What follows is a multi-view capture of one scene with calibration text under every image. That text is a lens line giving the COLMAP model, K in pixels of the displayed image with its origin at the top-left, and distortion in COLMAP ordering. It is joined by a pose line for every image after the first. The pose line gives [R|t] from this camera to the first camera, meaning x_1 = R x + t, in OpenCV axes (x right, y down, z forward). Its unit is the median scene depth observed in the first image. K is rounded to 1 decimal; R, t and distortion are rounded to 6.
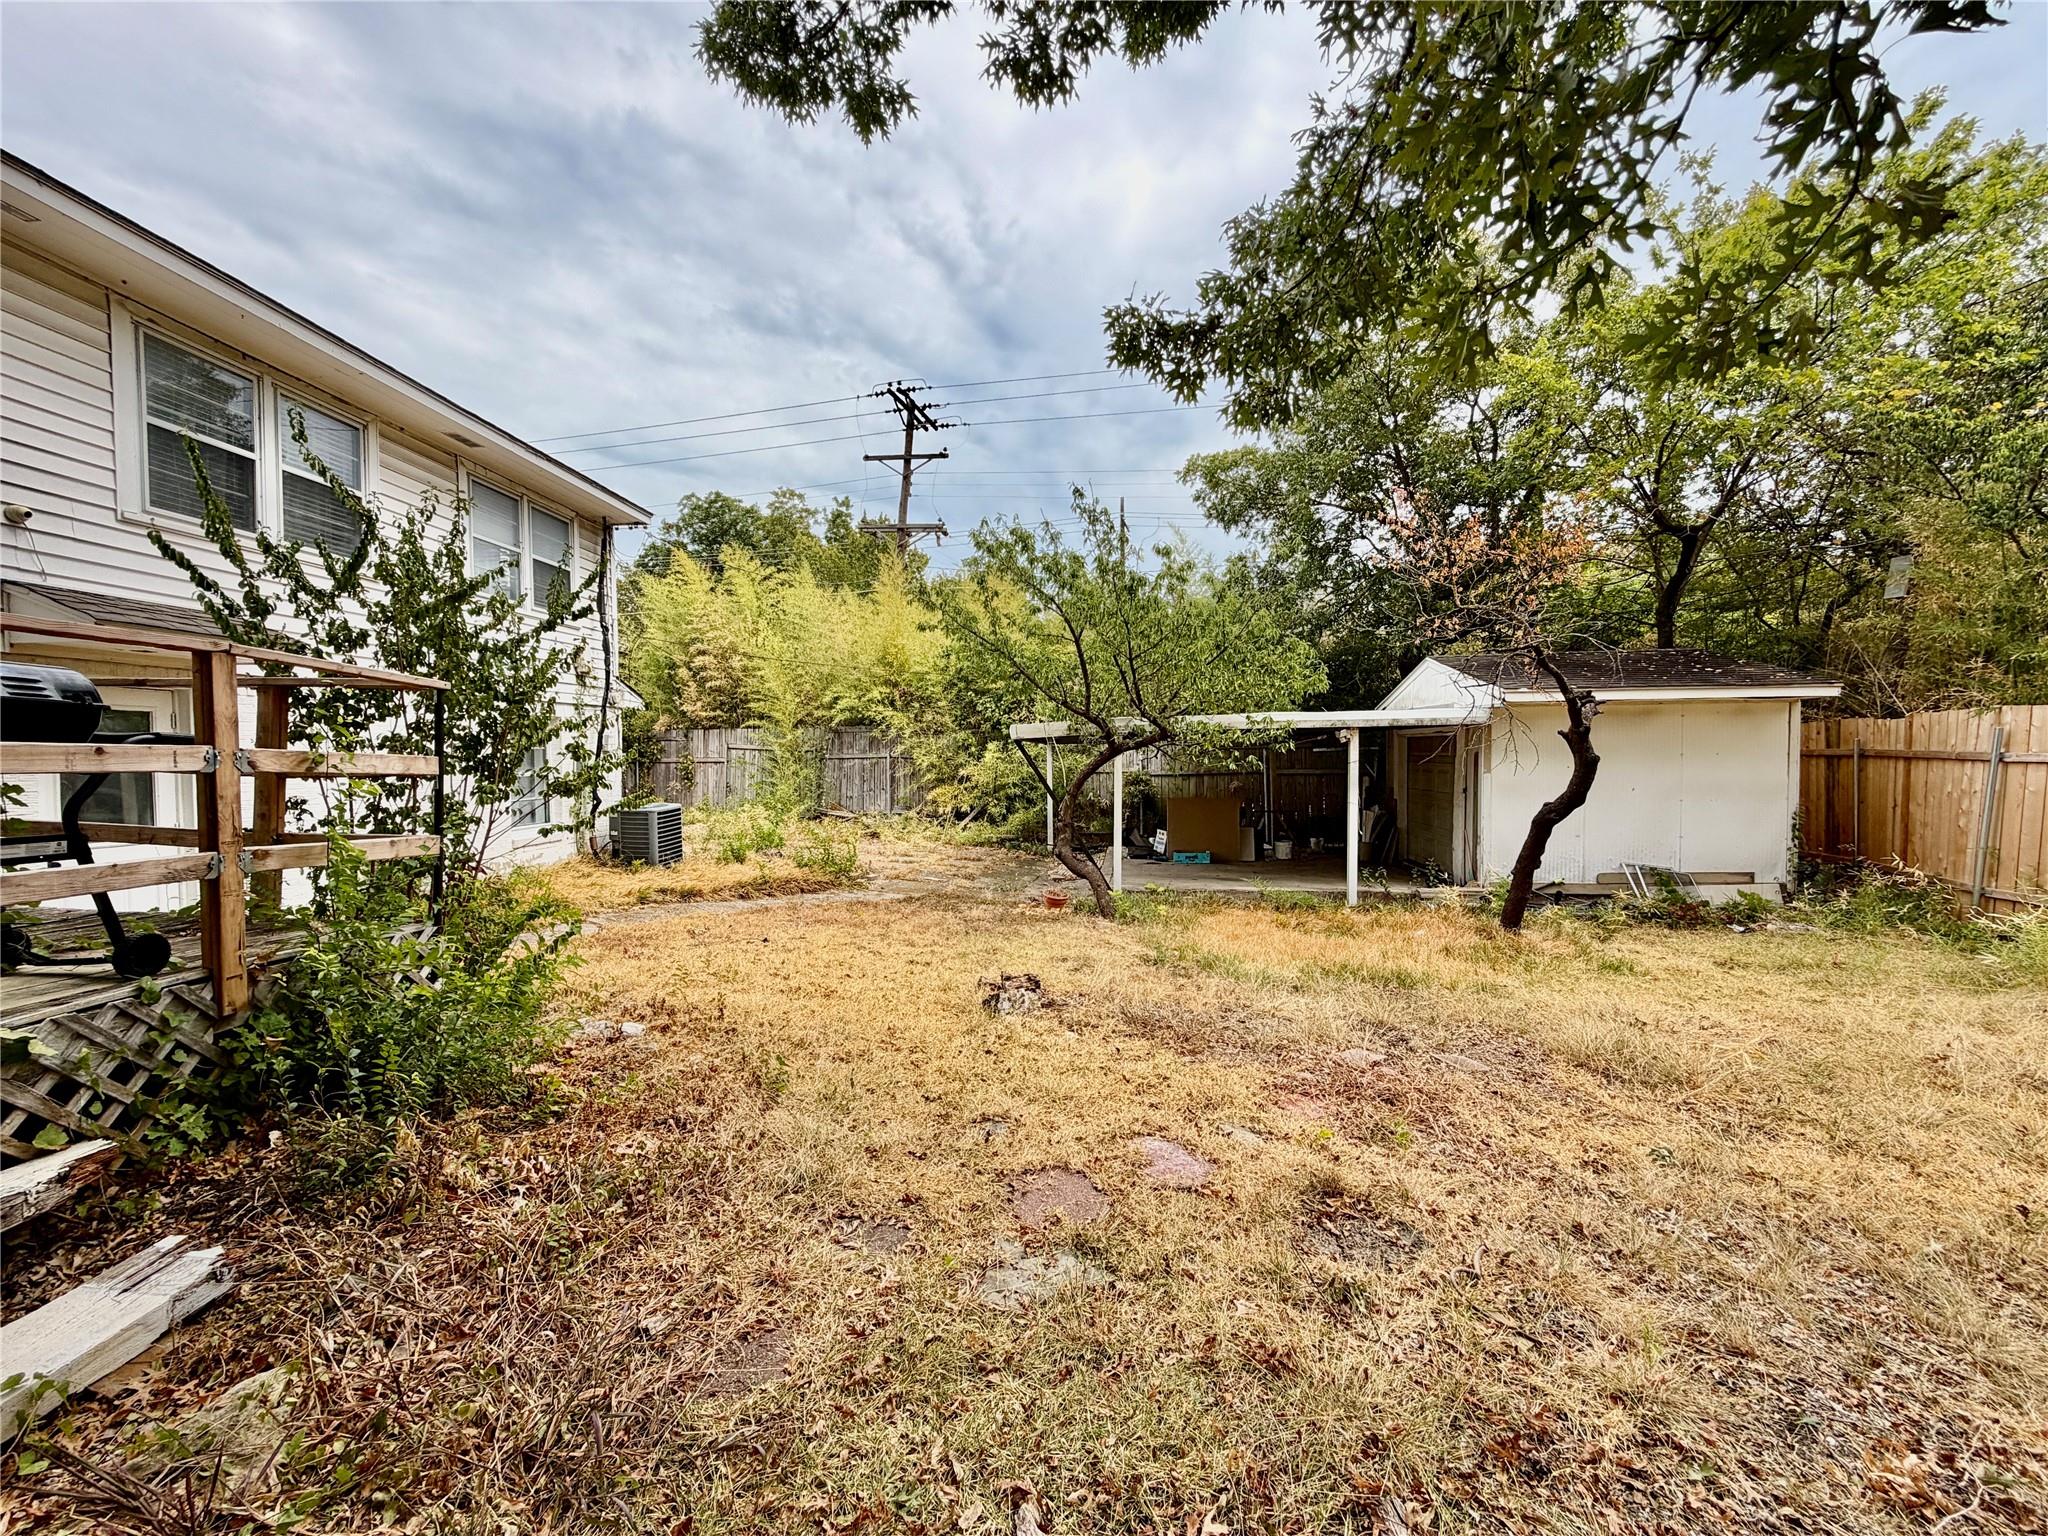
lens RADIAL K [[816.8, 0, 1018.8], [0, 816.8, 769.2], [0, 0, 1]] dist [0.001978, 0.000236]
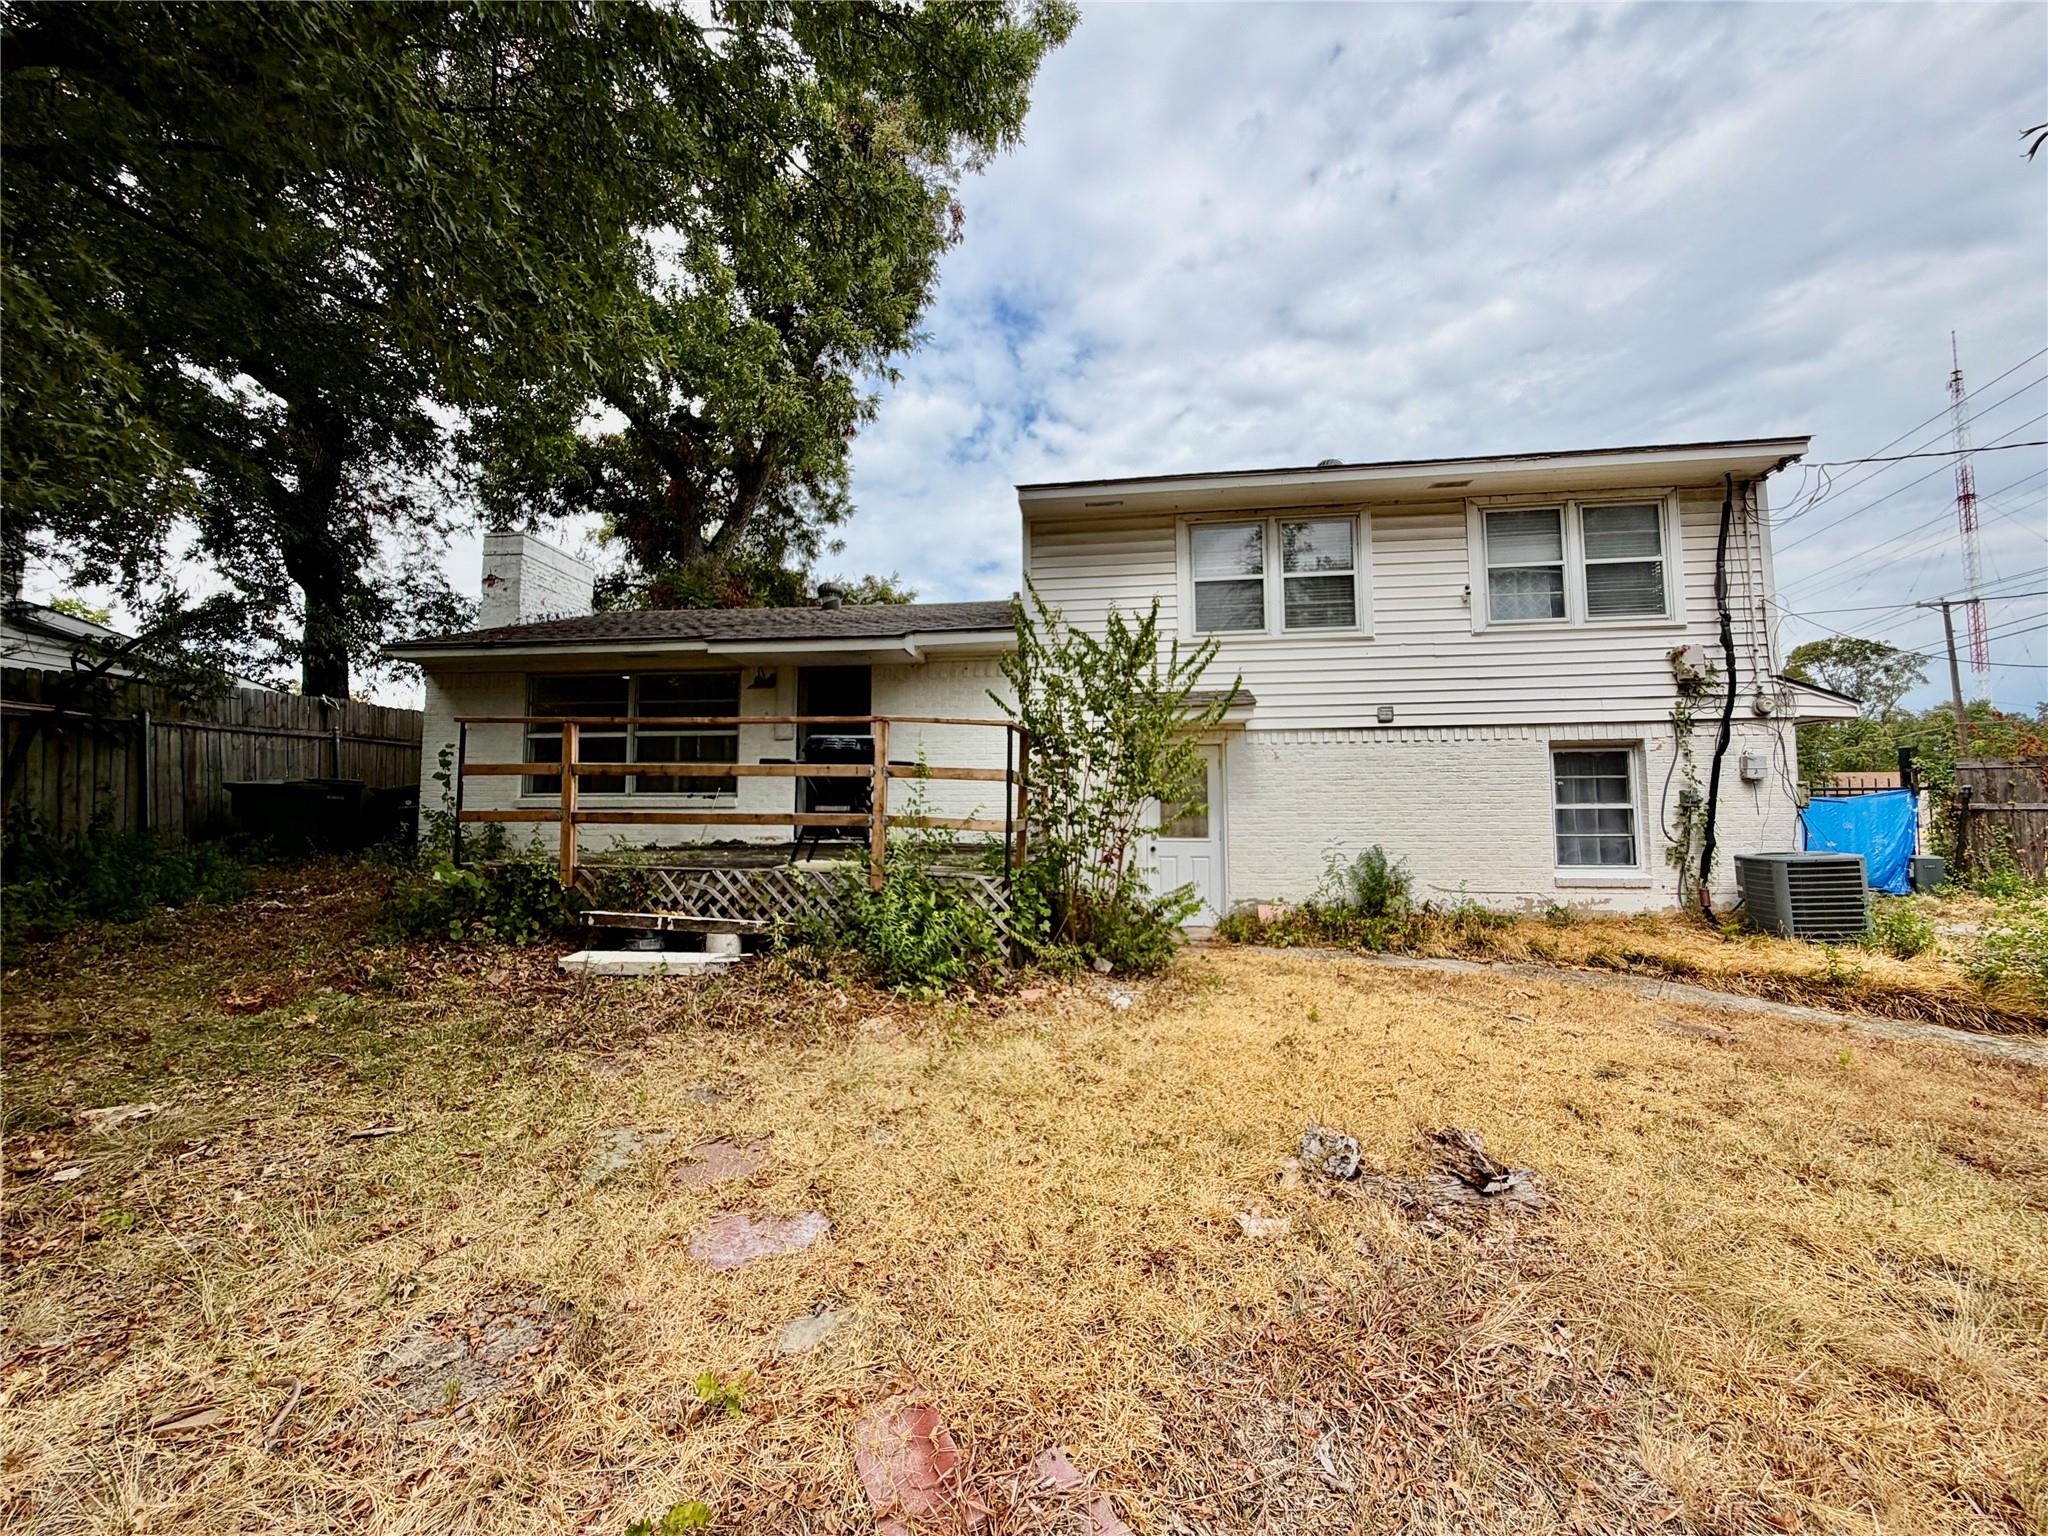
lens RADIAL K [[816.8, 0, 1018.8], [0, 816.8, 769.2], [0, 0, 1]] dist [0.001978, 0.000236]
pose [[-0.039742, -0.060701, -0.997365, 0.296302], [-0.011553, 0.998114, -0.060286, 0.024722], [0.999143, 0.009127, -0.040368, 0.403560]]
